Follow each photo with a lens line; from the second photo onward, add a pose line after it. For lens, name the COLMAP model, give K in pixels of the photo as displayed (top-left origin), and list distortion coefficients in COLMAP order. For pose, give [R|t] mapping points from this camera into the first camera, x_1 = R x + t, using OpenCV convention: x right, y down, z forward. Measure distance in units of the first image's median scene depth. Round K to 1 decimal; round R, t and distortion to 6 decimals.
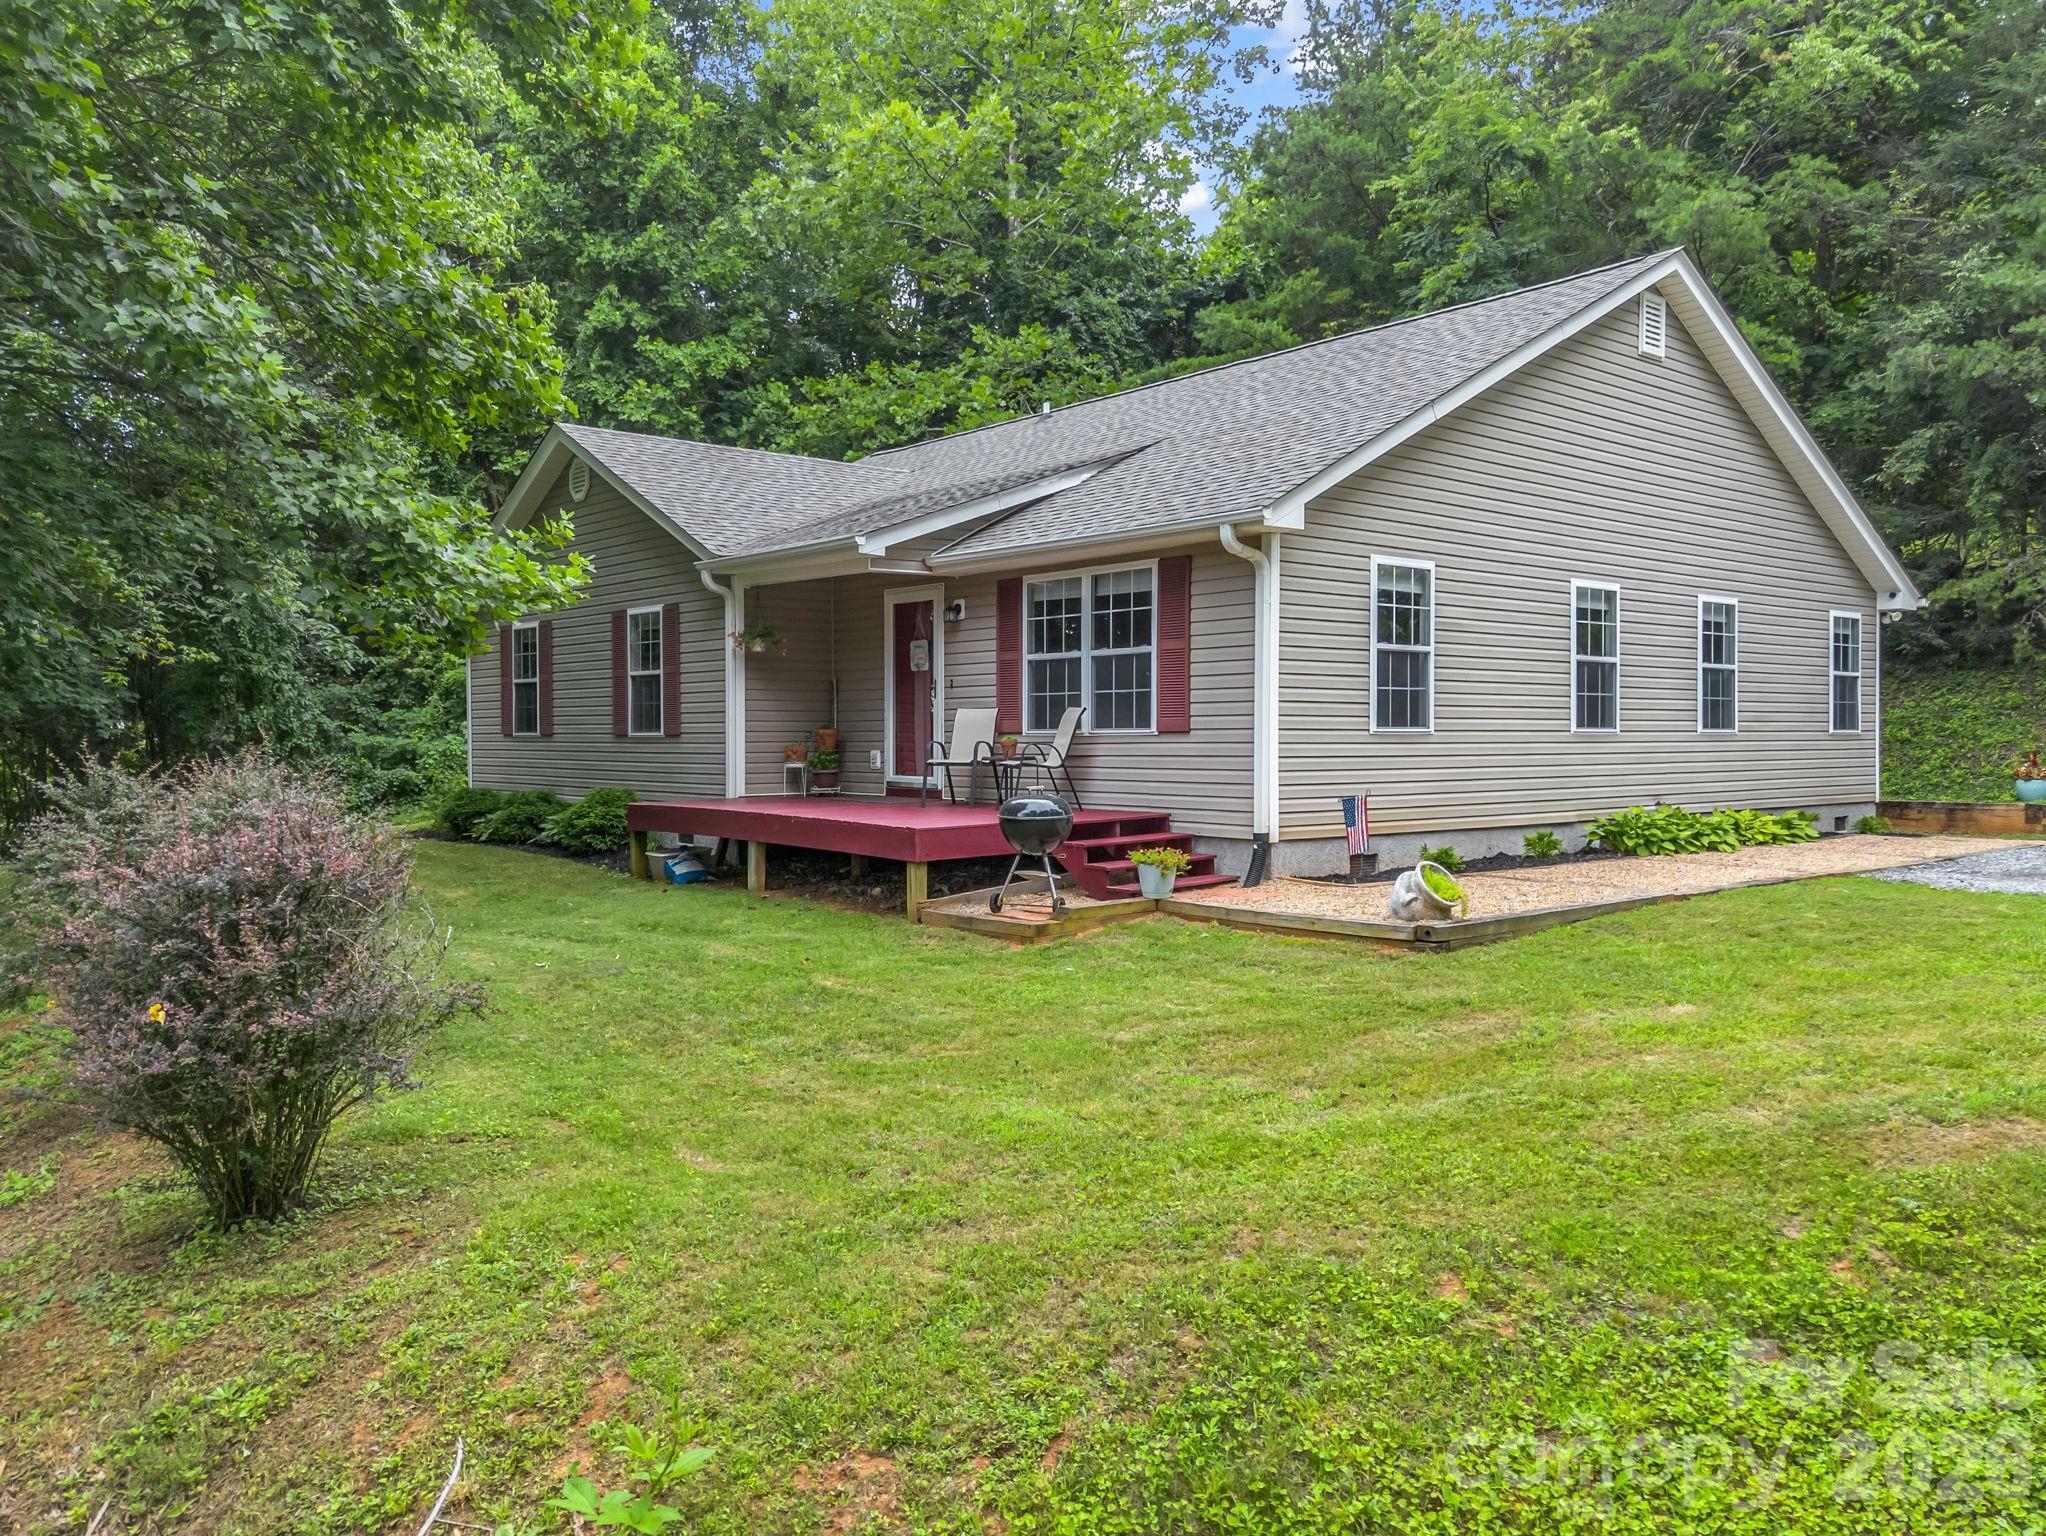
lens RADIAL K [[1490.8, 0, 1022.2], [0, 1490.8, 773.4], [0, 0, 1]] dist [0.059032, -0.052712]
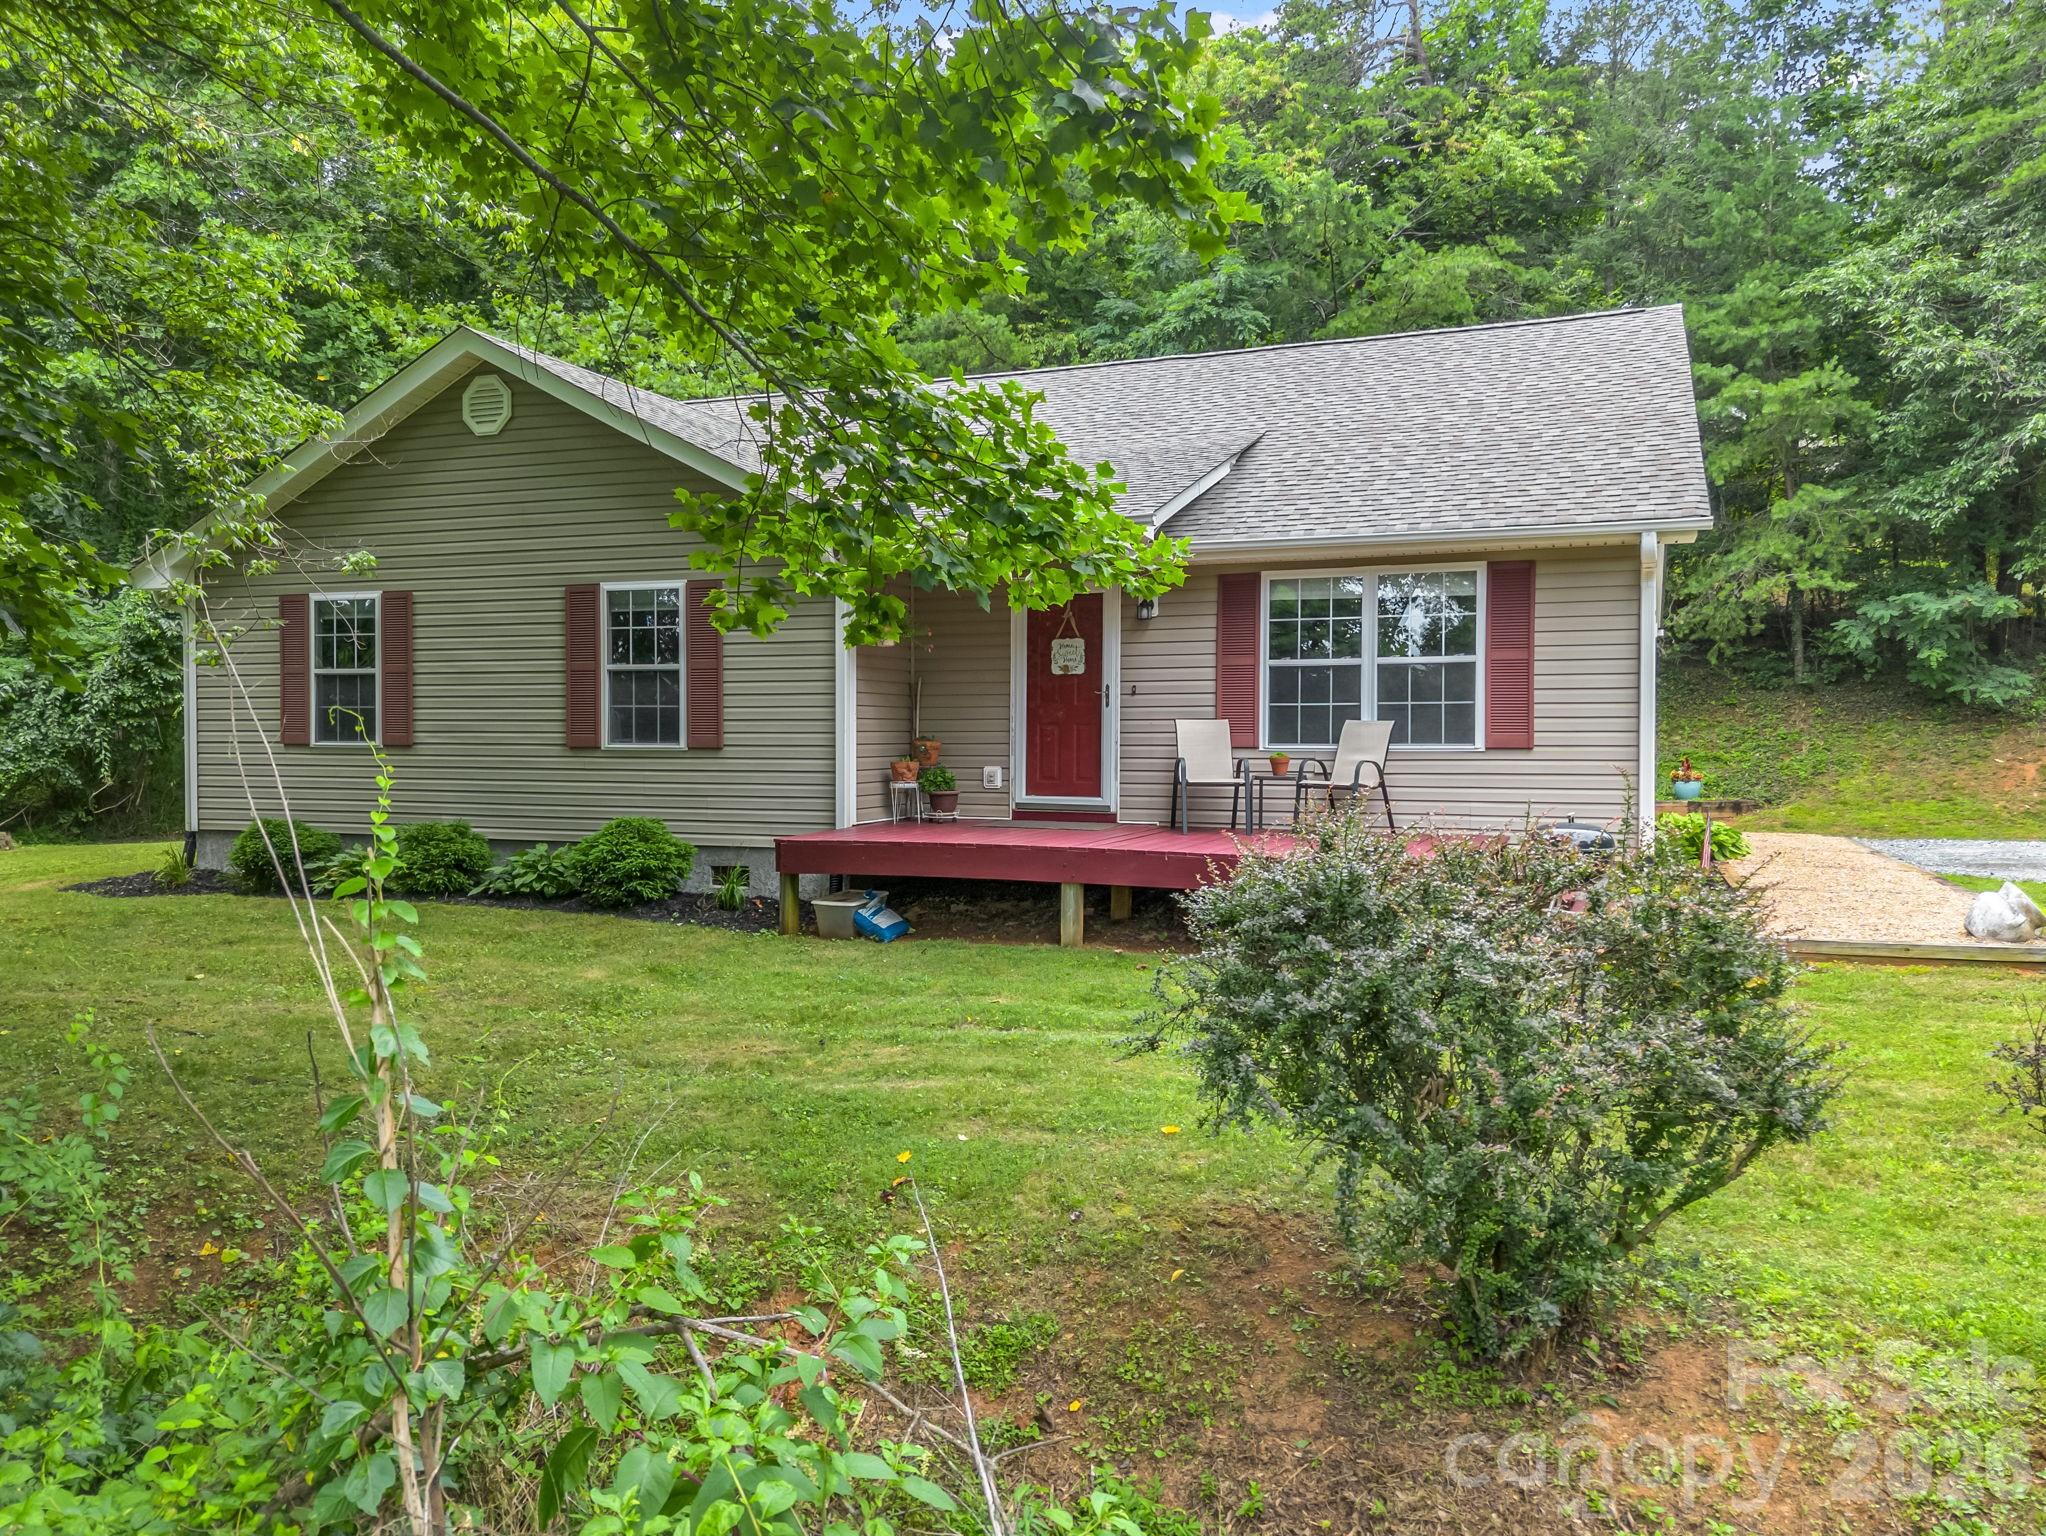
lens RADIAL K [[1490.8, 0, 978.8], [0, 1490.8, 769.4], [0, 0, 1]] dist [0.059032, -0.052712]
pose [[0.885906, -0.009445, 0.463768, -0.504132], [0.009547, 0.999952, 0.002127, -0.015742], [-0.463766, 0.002543, 0.885954, 0.256960]]
